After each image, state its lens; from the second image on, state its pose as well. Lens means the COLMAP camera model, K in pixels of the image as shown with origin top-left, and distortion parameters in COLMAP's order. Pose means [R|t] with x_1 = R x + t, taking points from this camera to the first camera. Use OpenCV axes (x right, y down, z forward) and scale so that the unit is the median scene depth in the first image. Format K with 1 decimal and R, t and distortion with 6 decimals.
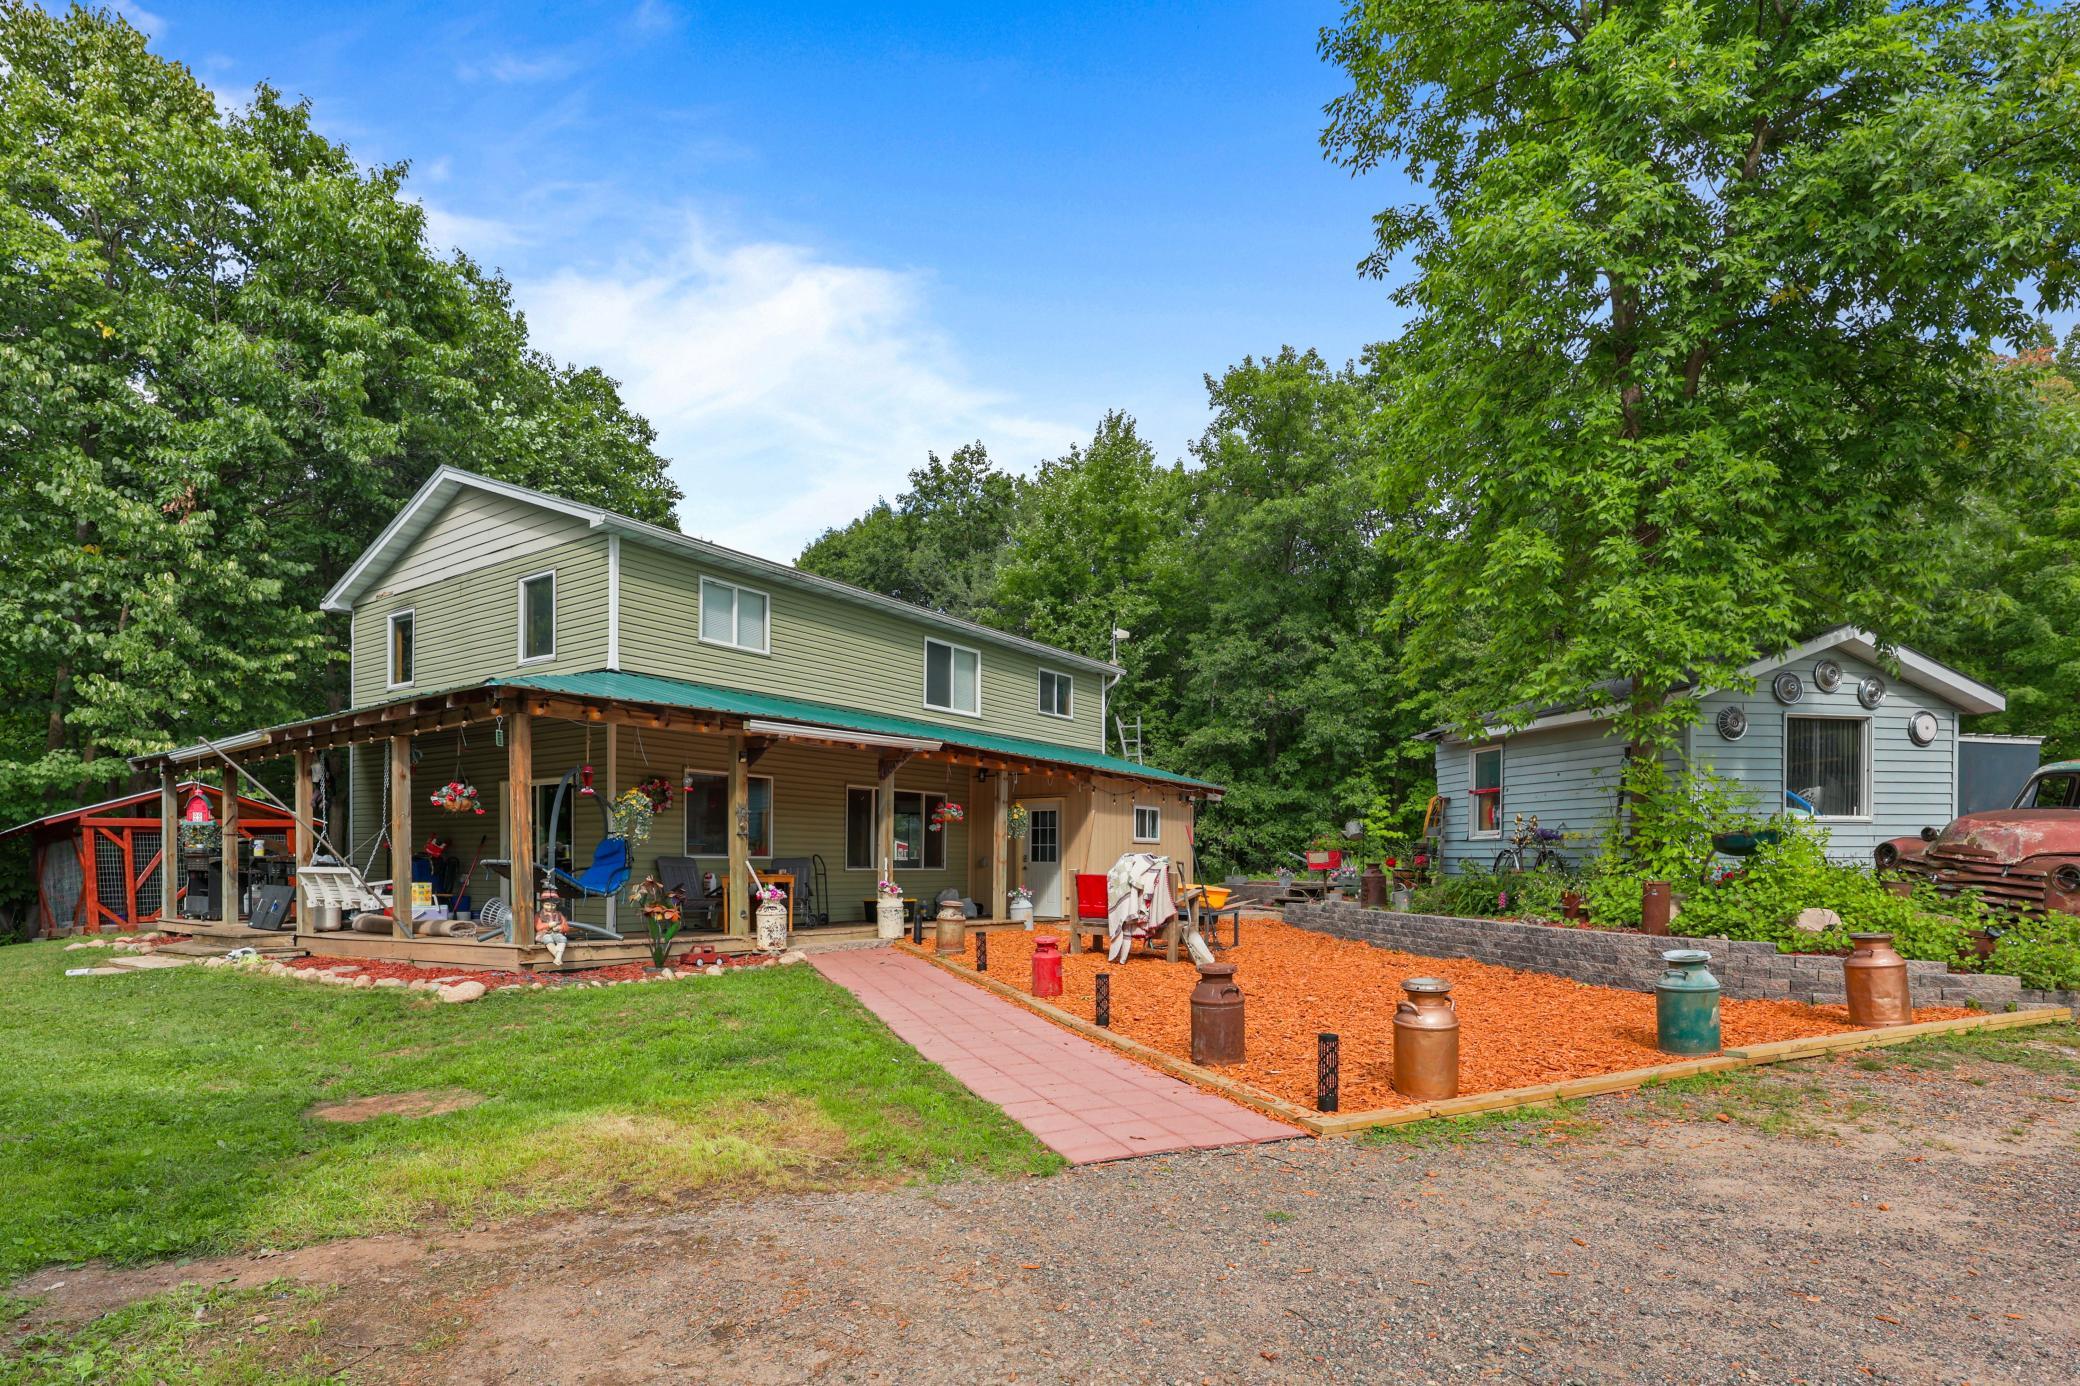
lens RADIAL K [[1048.1, 0, 1039.3], [0, 1048.1, 886.7], [0, 0, 1]] dist [0.000949, -0.000400]
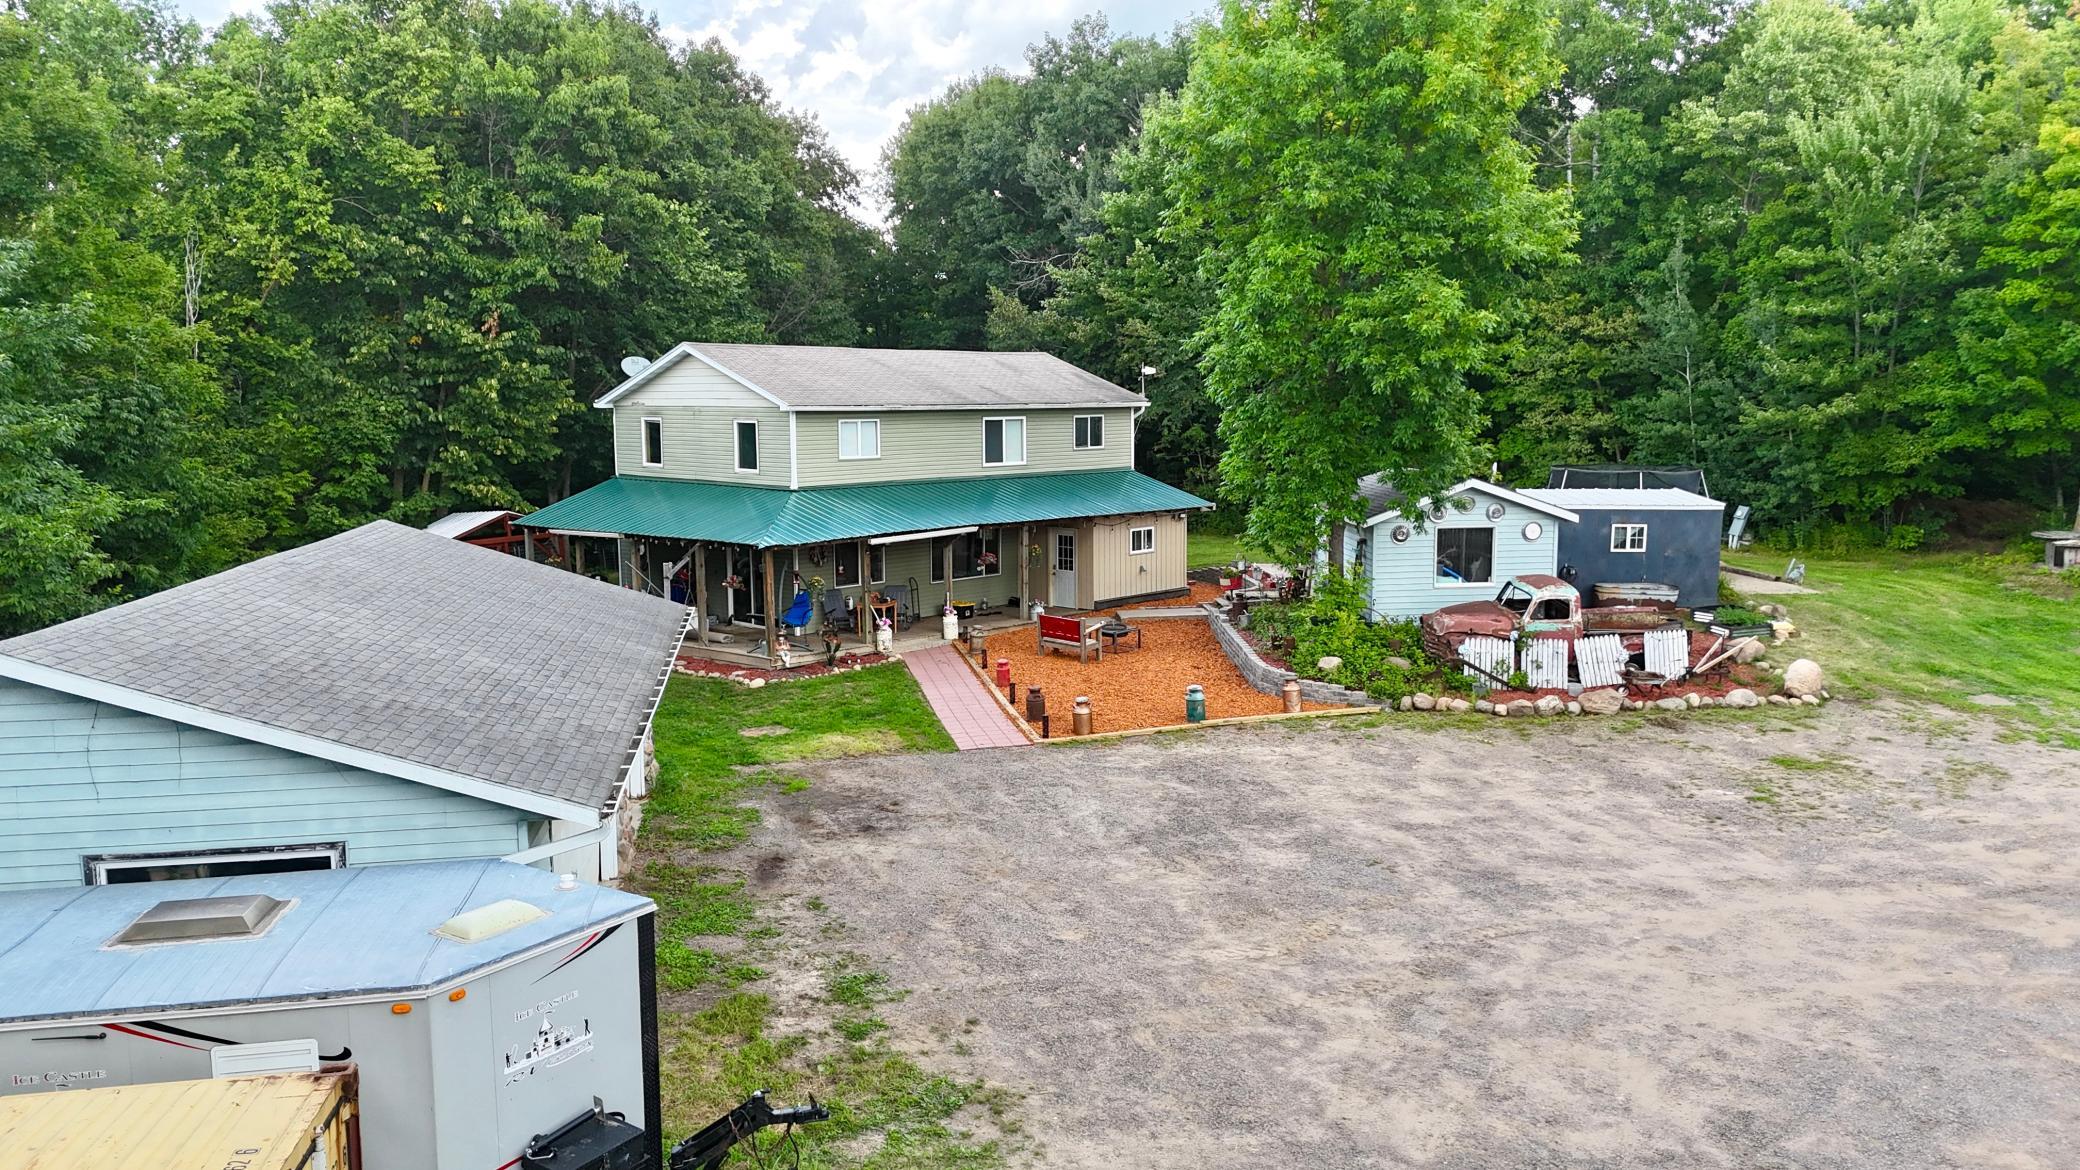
lens RADIAL K [[1520.4, 0, 1040.0], [0, 1520.4, 585.0], [0, 0, 1]] dist [0.075766, -0.079179]
pose [[0.987839, 0.005188, -0.155395, 0.301195], [0.011880, 0.994003, 0.108705, -0.237379], [0.155027, -0.109229, 0.981853, -1.103180]]
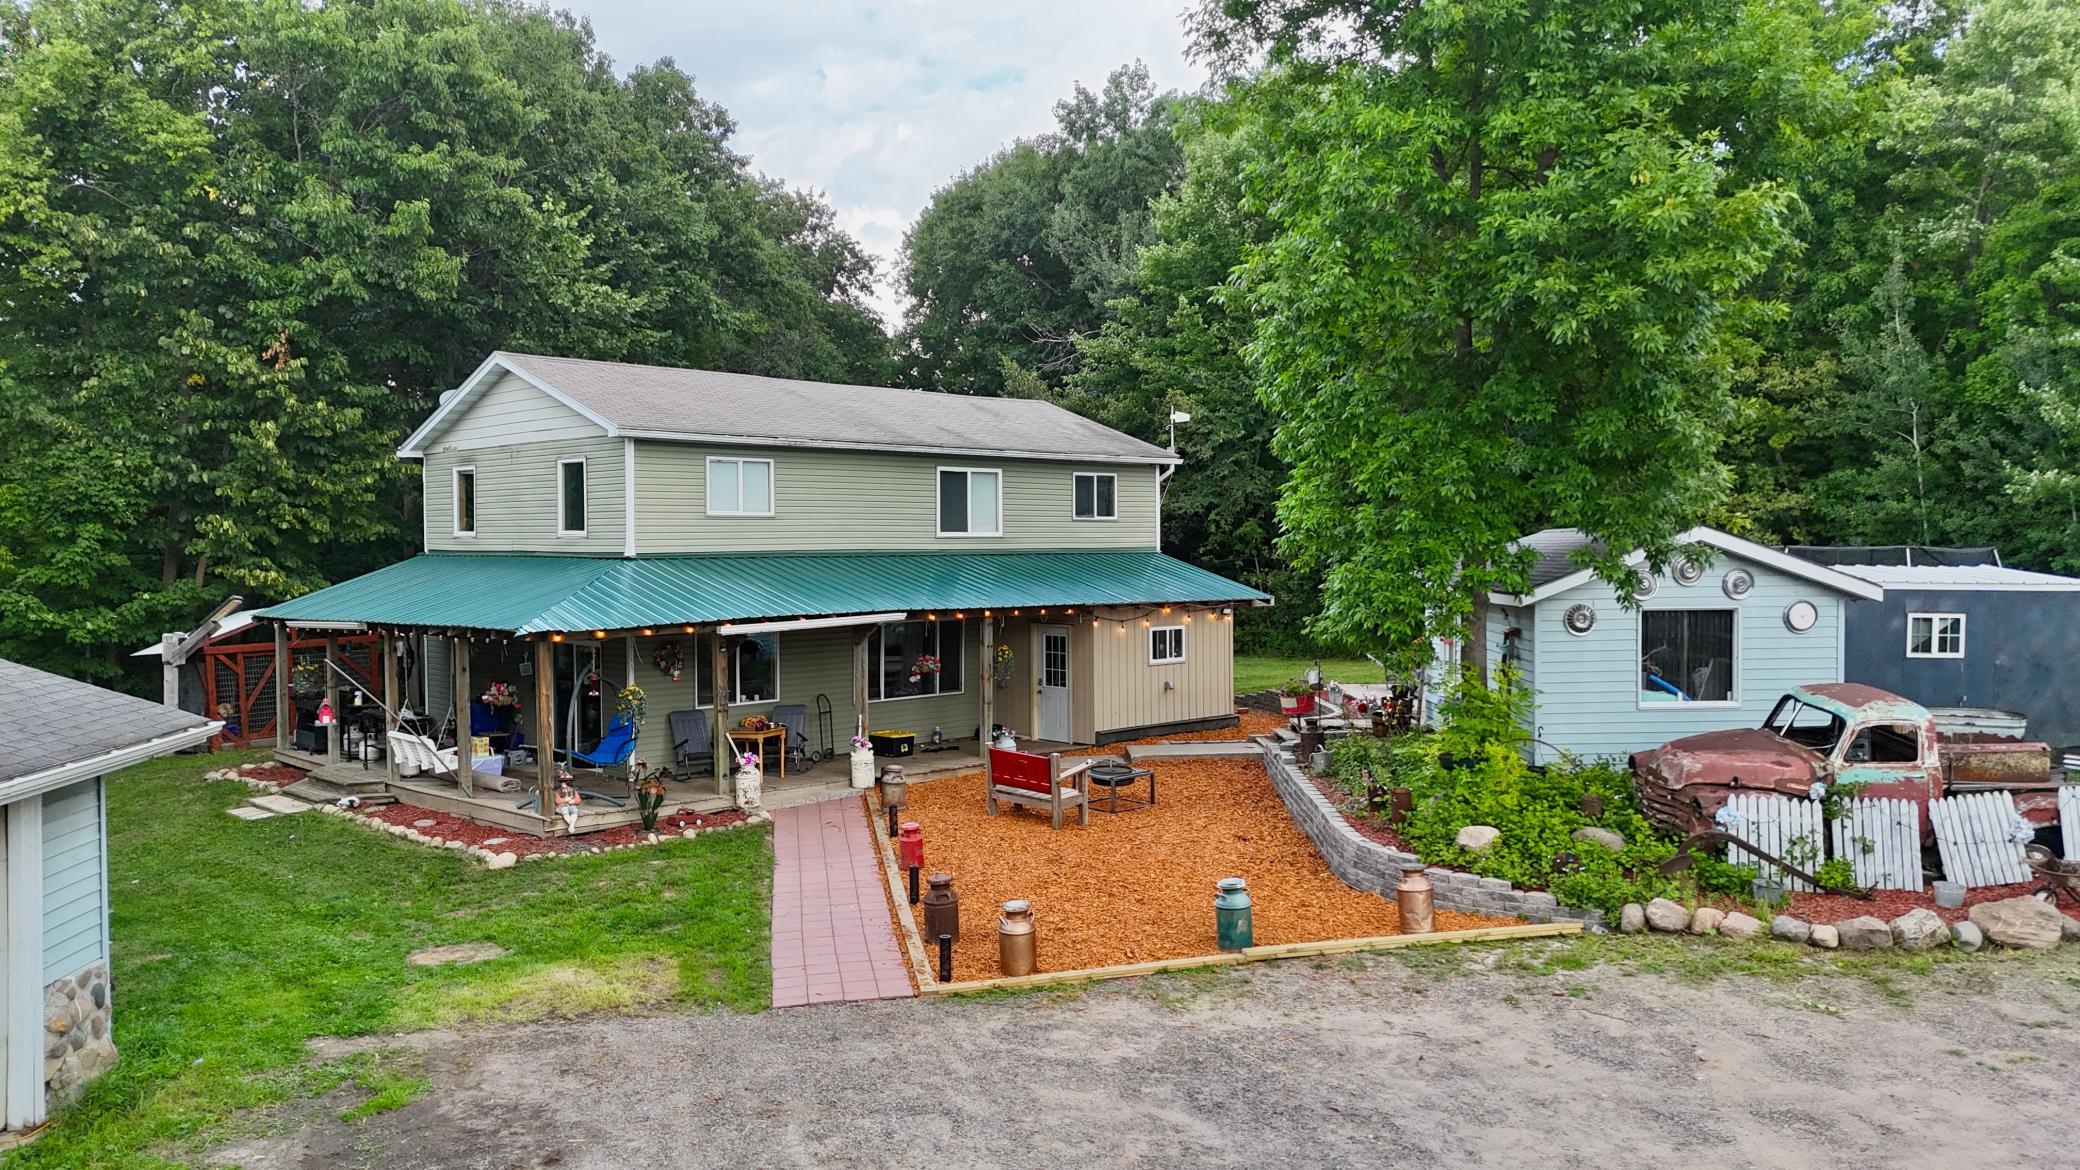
lens RADIAL K [[1515.3, 0, 1048.0], [0, 1515.3, 587.8], [0, 0, 1]] dist [0.075288, -0.079241]
pose [[0.981361, -0.006983, -0.192047, 0.279441], [0.009815, 0.999857, 0.013800, -0.140933], [0.191923, -0.015428, 0.981289, -0.429028]]
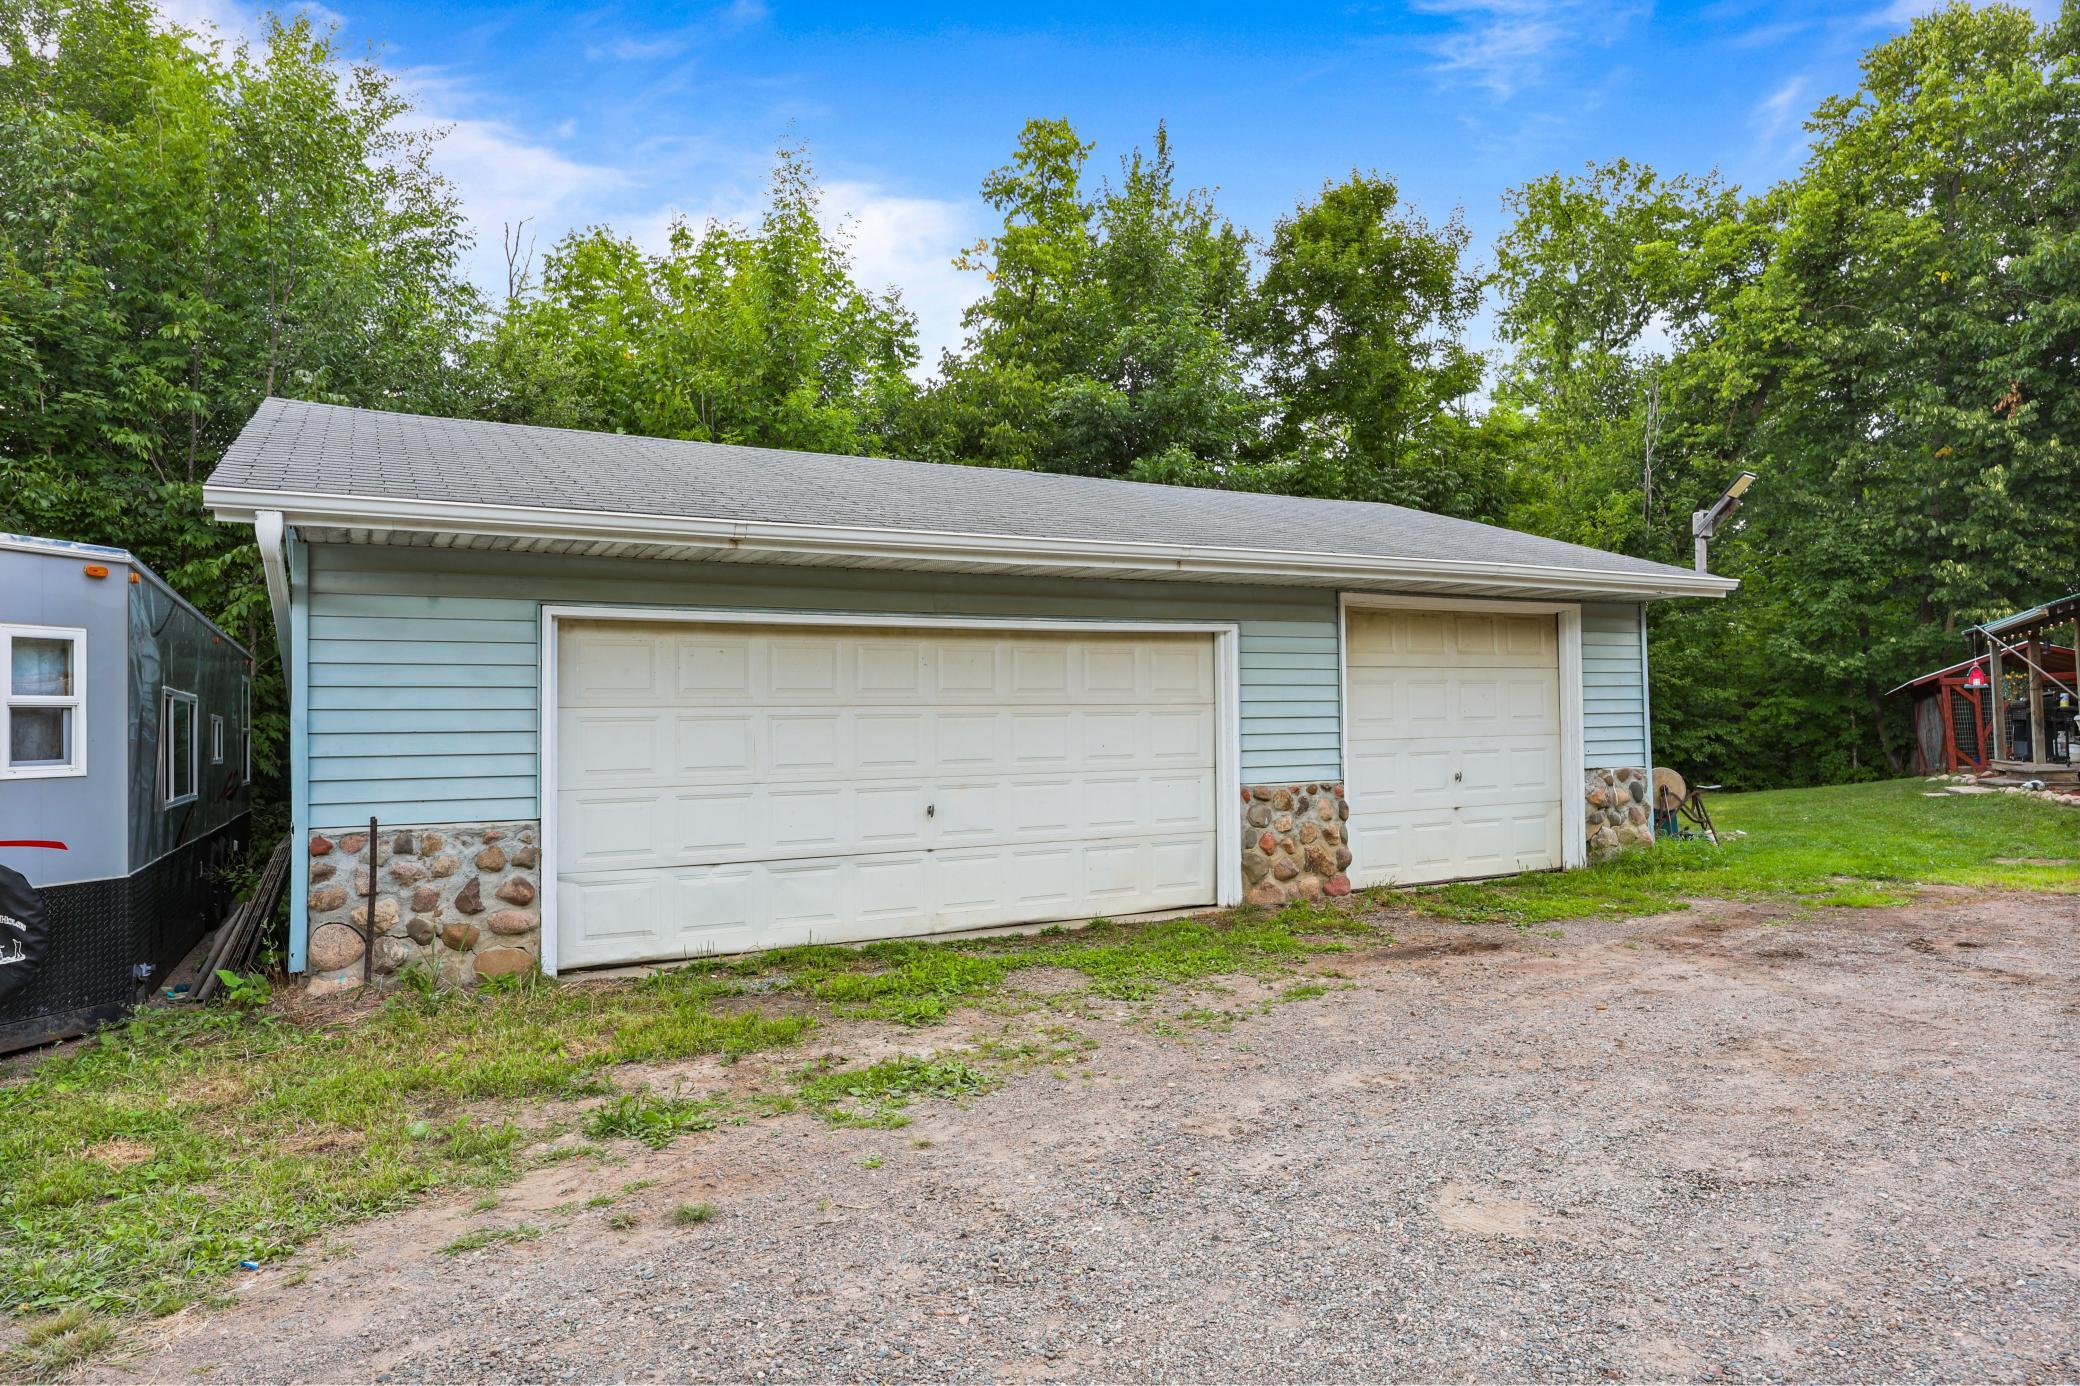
lens RADIAL K [[1253.2, 0, 1028.1], [0, 1253.2, 673.3], [0, 0, 1]] dist [0.000455, -0.001277]
pose [[0.162807, -0.054582, -0.985147, 0.364122], [0.002356, 0.998487, -0.054932, 0.006823], [0.986655, 0.006622, 0.162689, -0.298762]]
